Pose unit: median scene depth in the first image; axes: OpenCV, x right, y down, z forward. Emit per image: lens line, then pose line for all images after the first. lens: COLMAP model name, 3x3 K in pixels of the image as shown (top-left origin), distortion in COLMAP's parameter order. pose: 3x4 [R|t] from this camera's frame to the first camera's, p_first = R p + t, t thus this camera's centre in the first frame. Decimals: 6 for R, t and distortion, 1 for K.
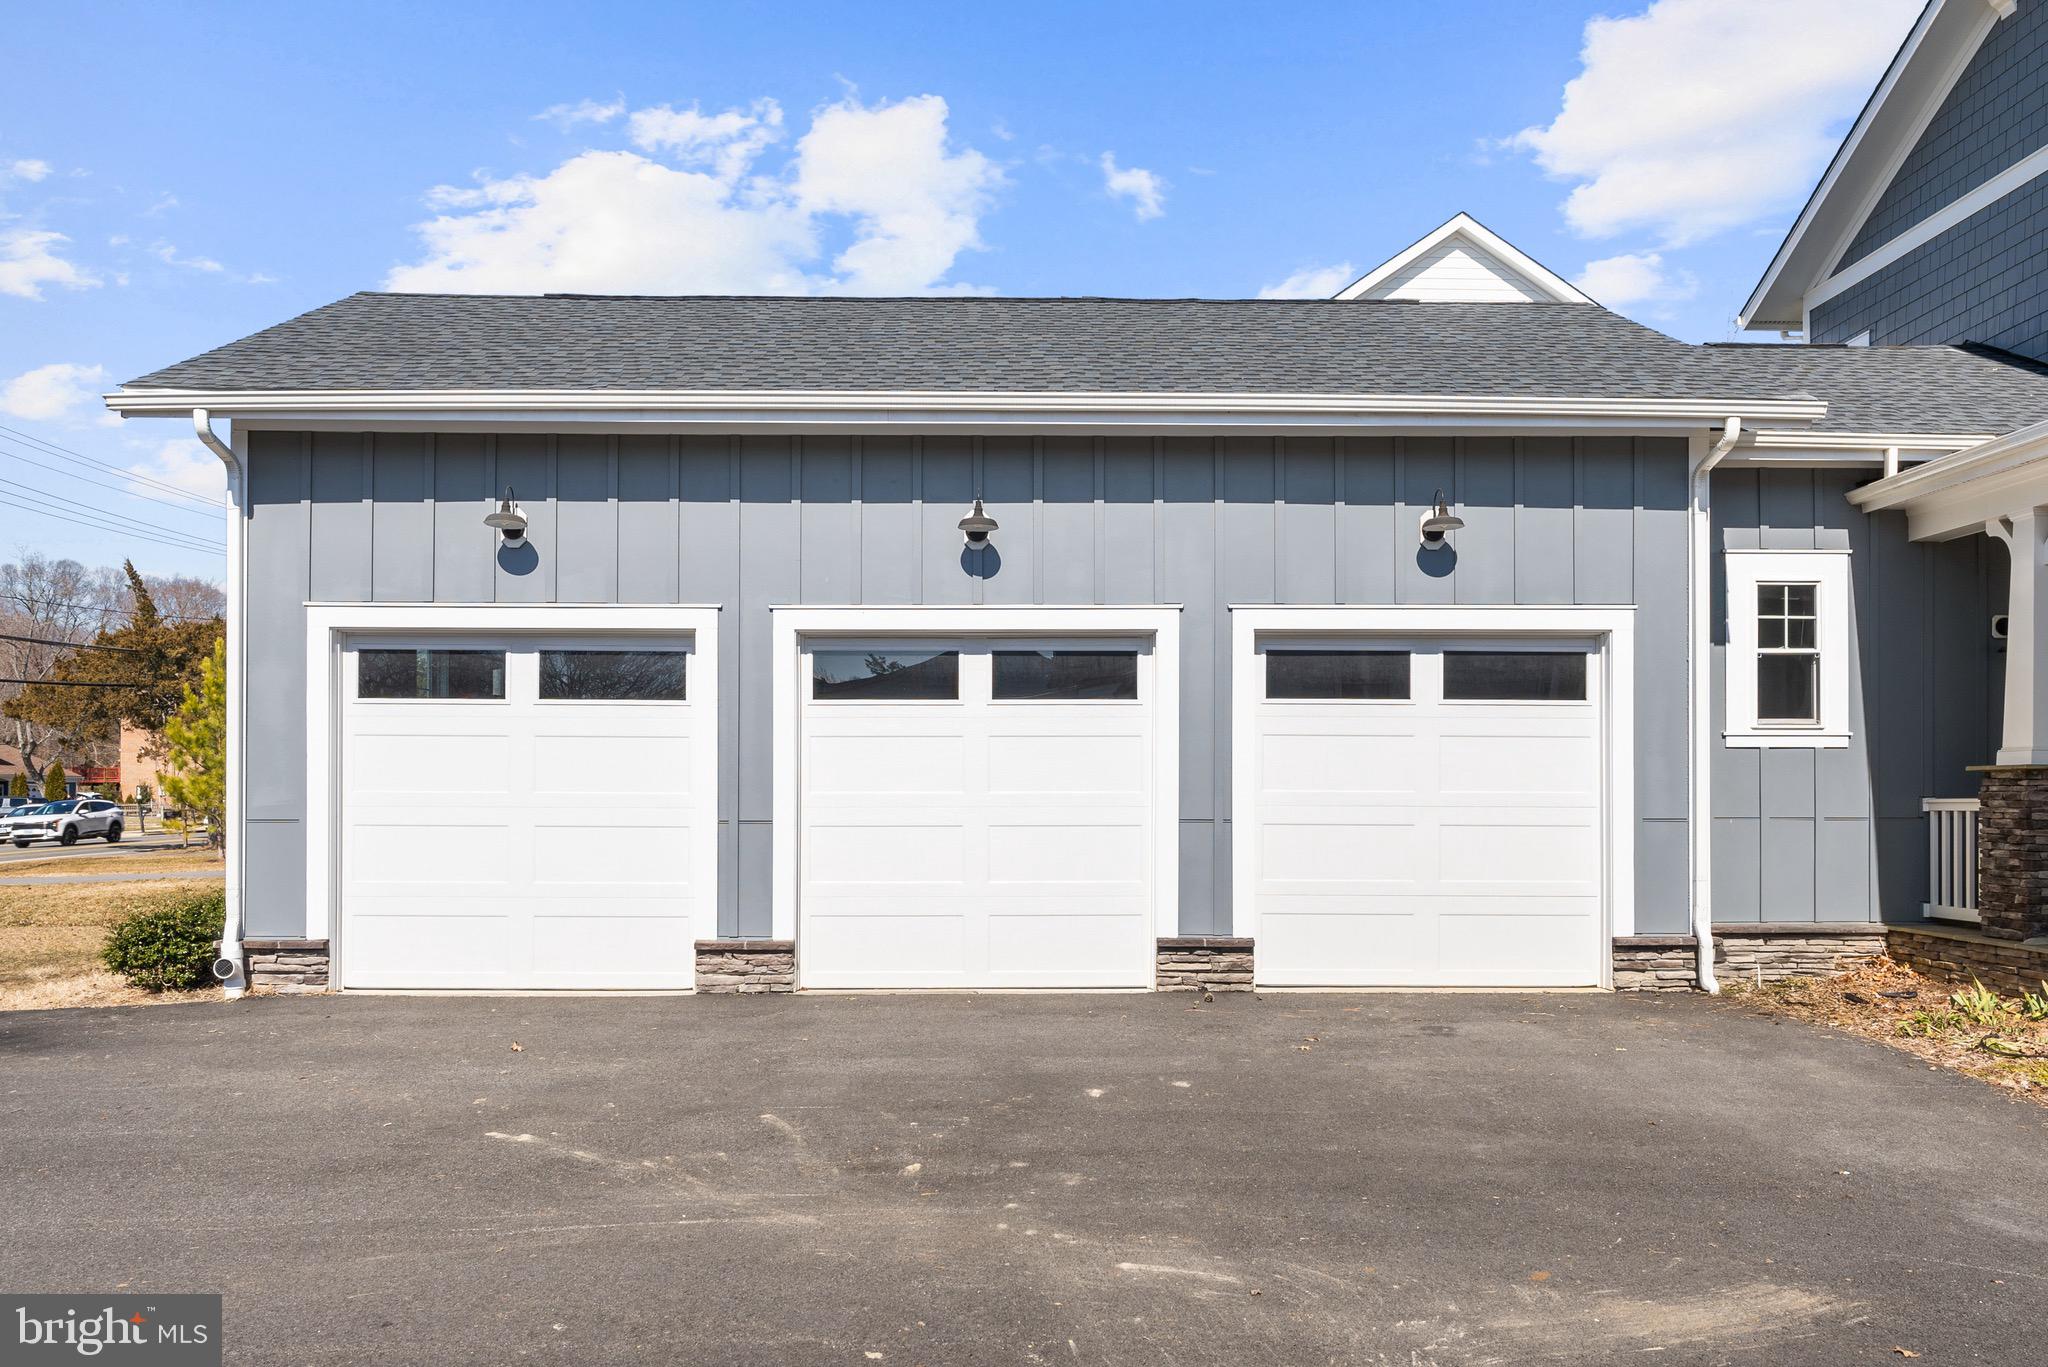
lens RADIAL K [[1504.8, 0, 1030.9], [0, 1504.8, 790.4], [0, 0, 1]] dist [-0.000376, -0.000615]
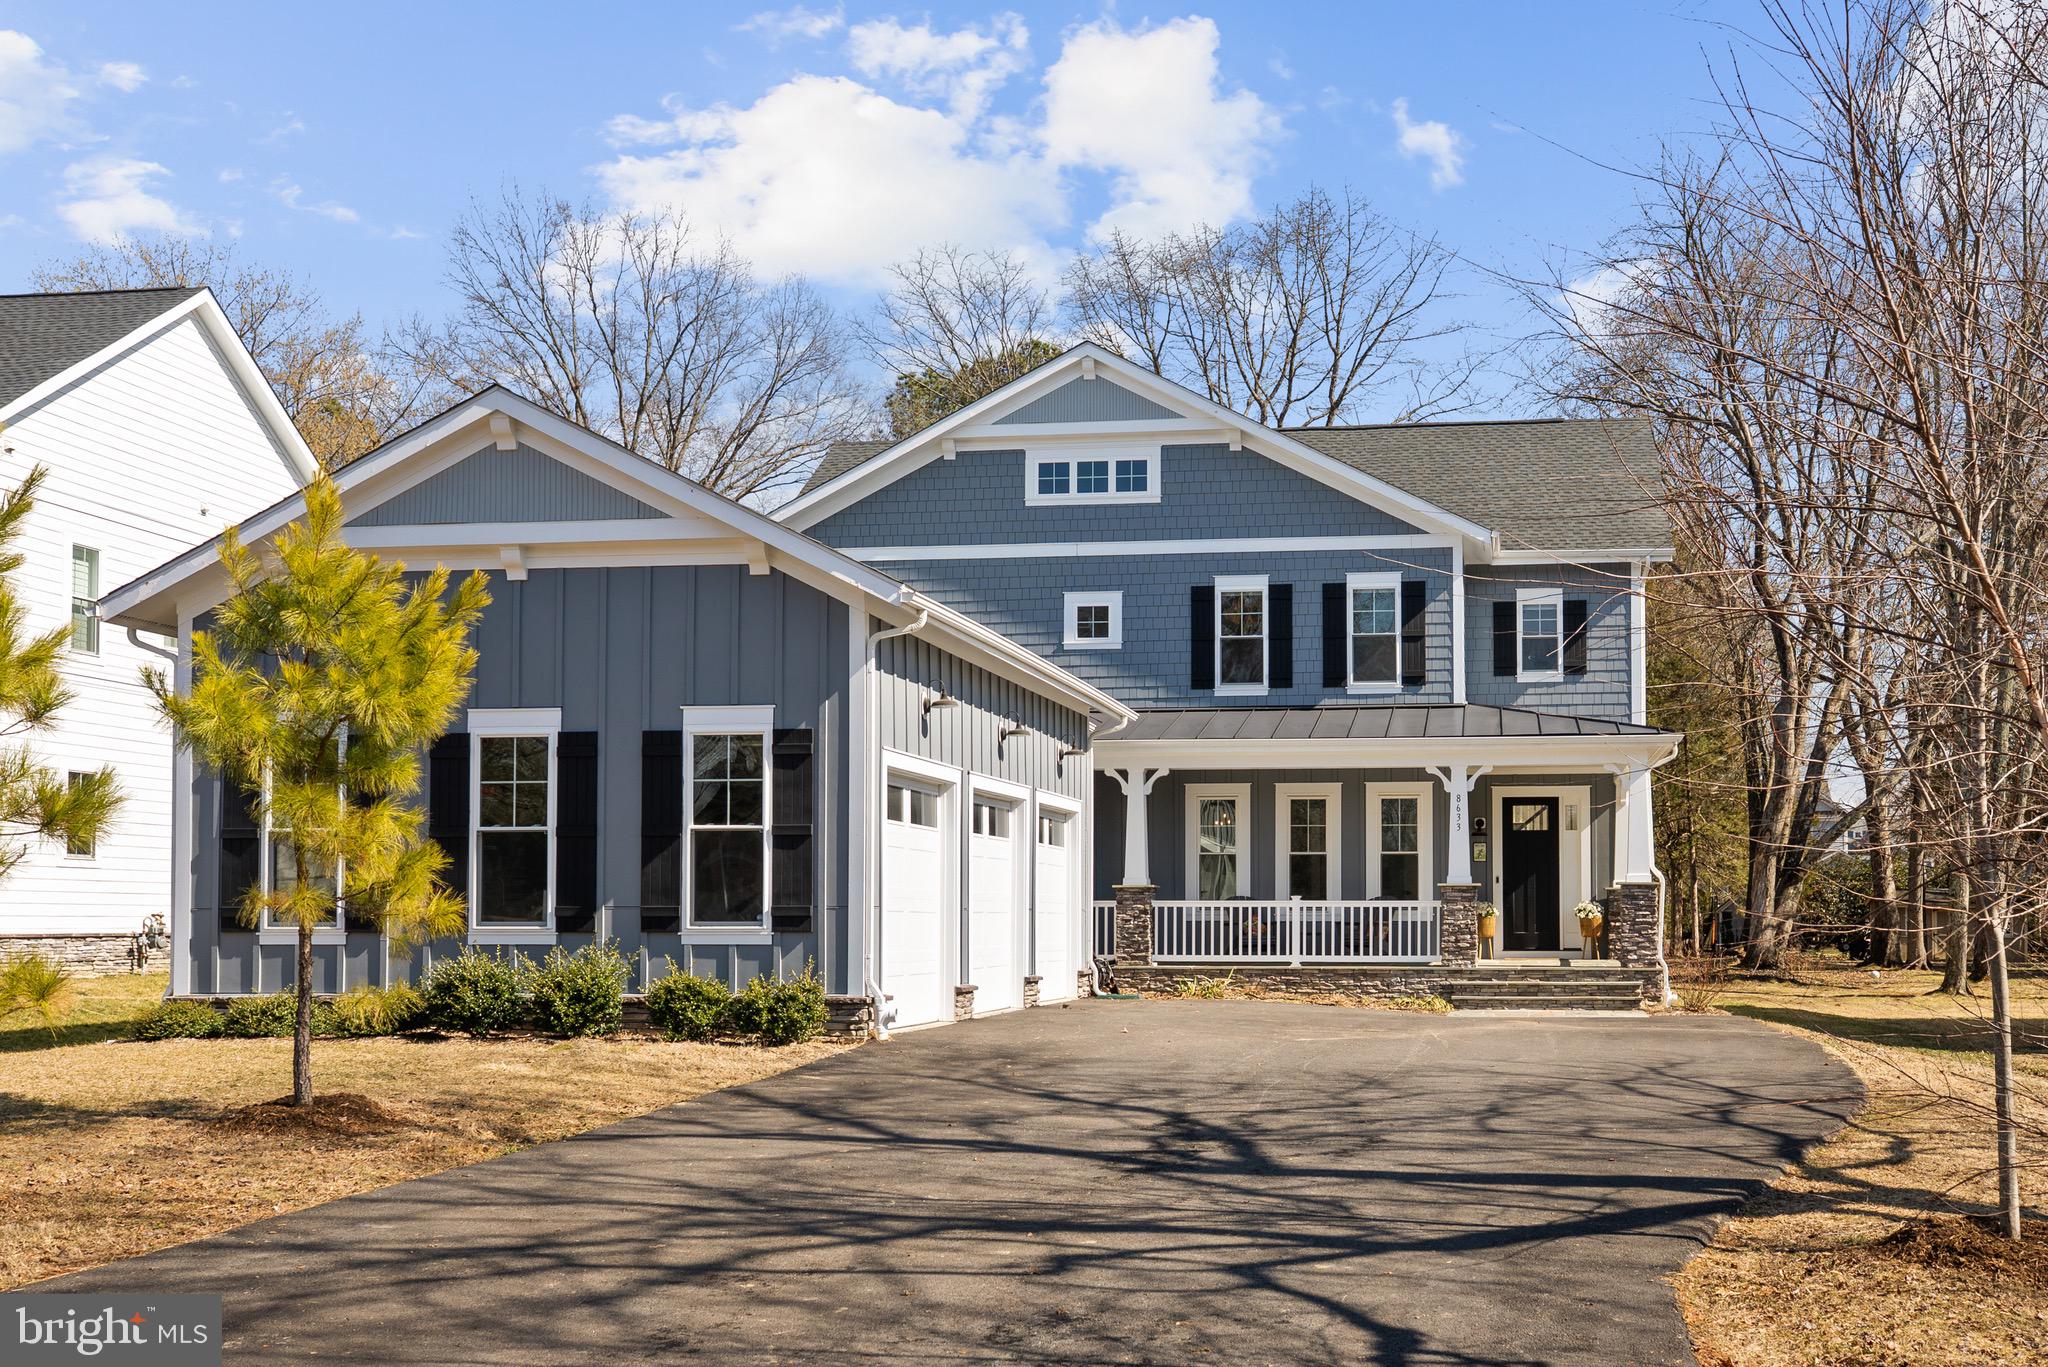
lens RADIAL K [[2167.9, 0, 1240.5], [0, 2167.9, 820.4], [0, 0, 1]] dist [0.010307, 0.024687]
pose [[0.146945, 0.045598, 0.988093, -2.372311], [-0.005483, 0.998959, -0.045284, 0.029762], [-0.989130, 0.001236, 0.147042, 0.382282]]
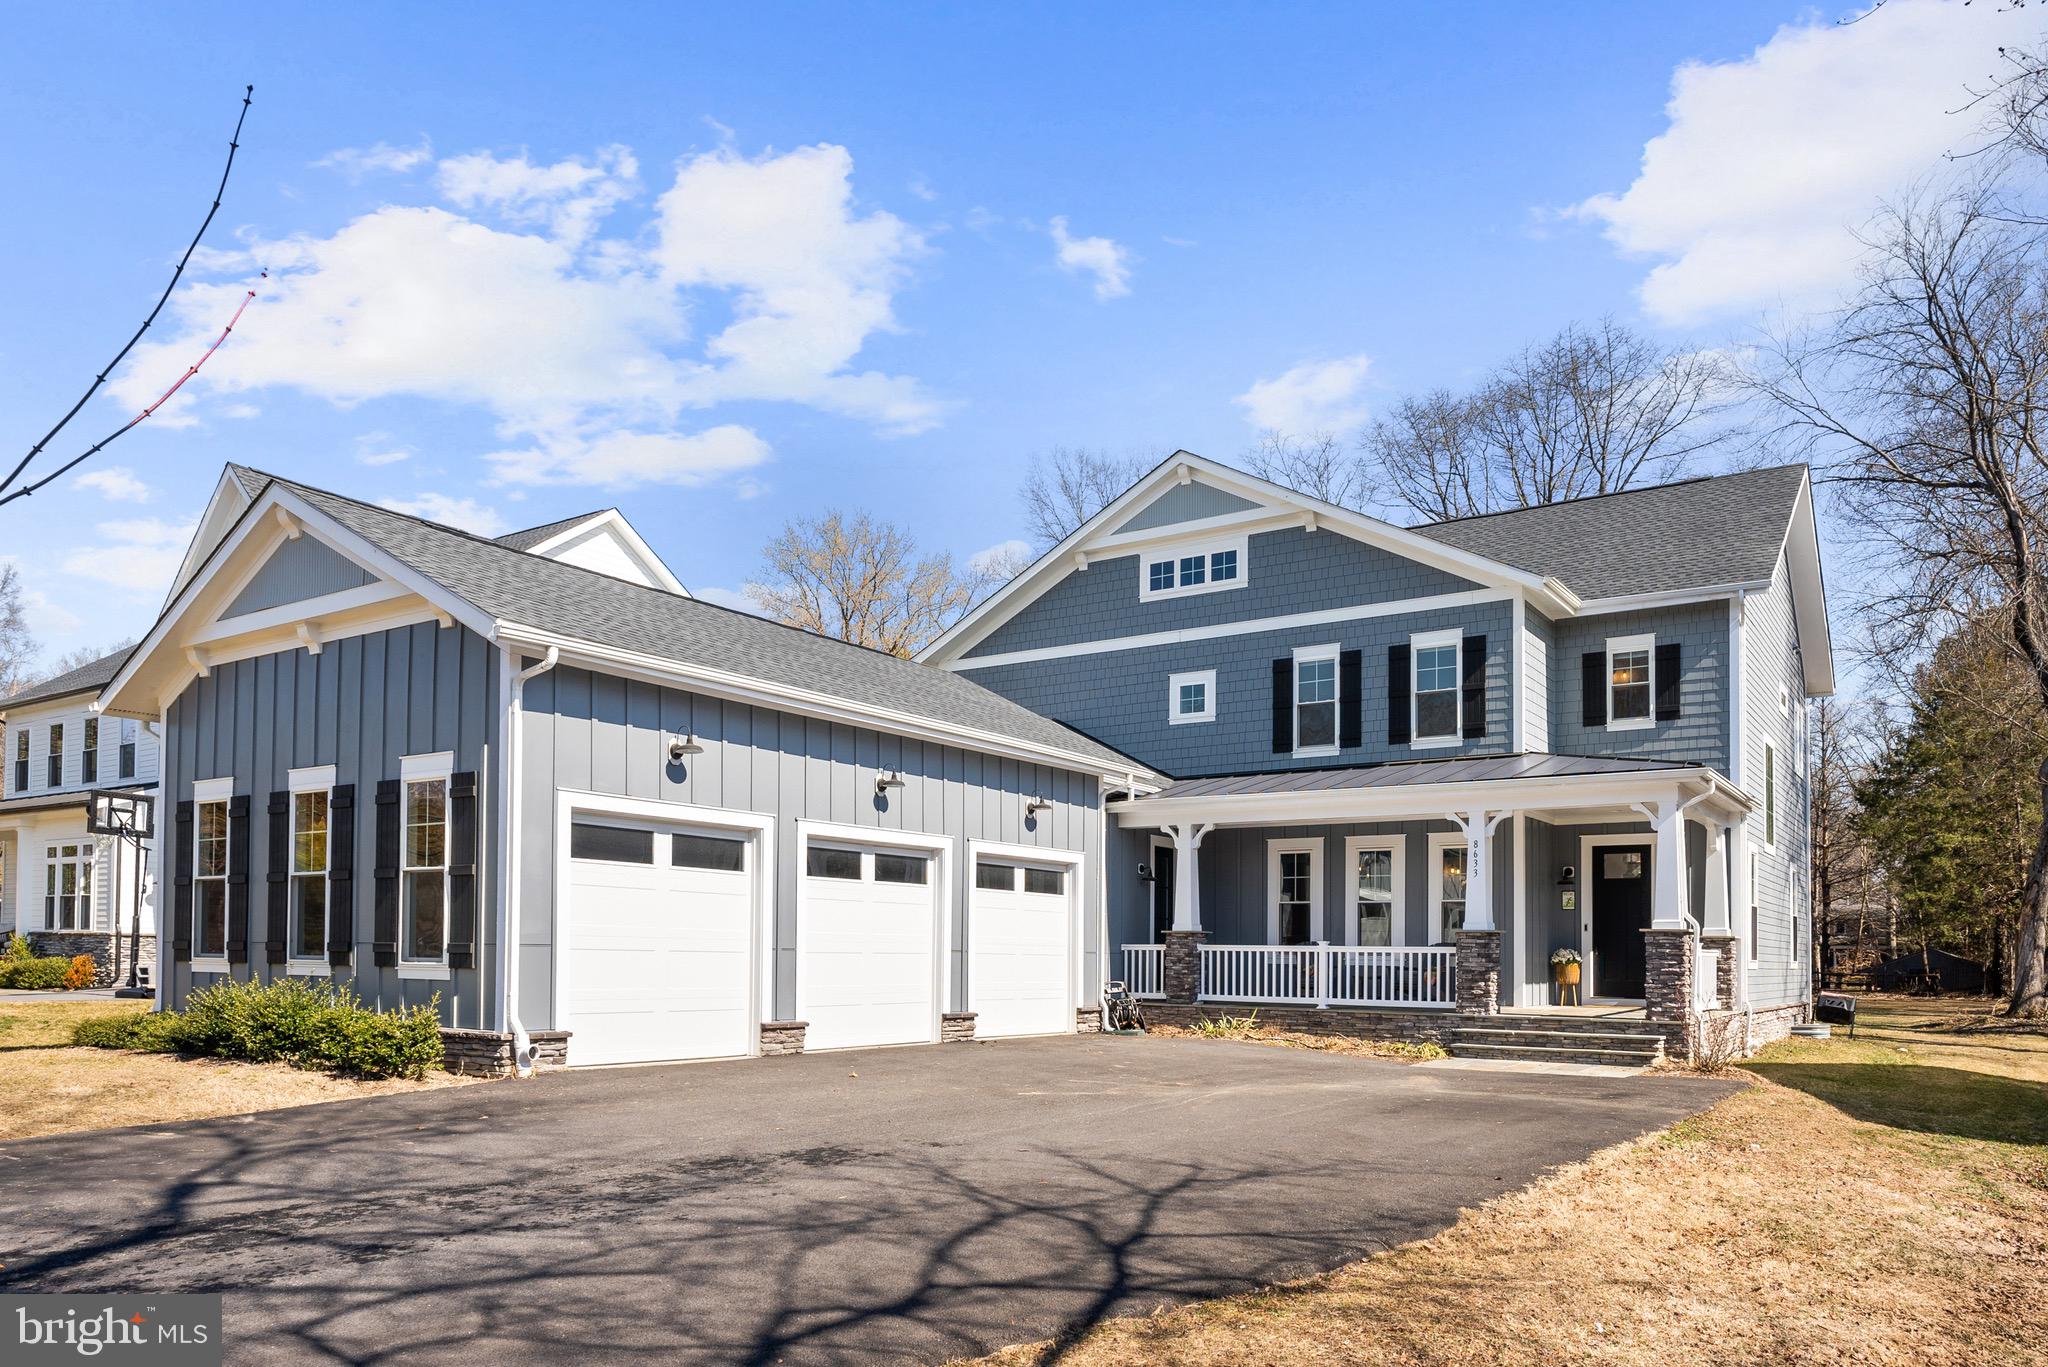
lens RADIAL K [[1434.2, 0, 1035.1], [0, 1434.2, 903.1], [0, 0, 1]] dist [-0.004258, -0.002189]
pose [[0.579878, 0.036845, 0.813870, -1.306719], [-0.017802, 0.999311, -0.032556, 0.017297], [-0.814509, 0.004390, 0.580135, -0.126870]]
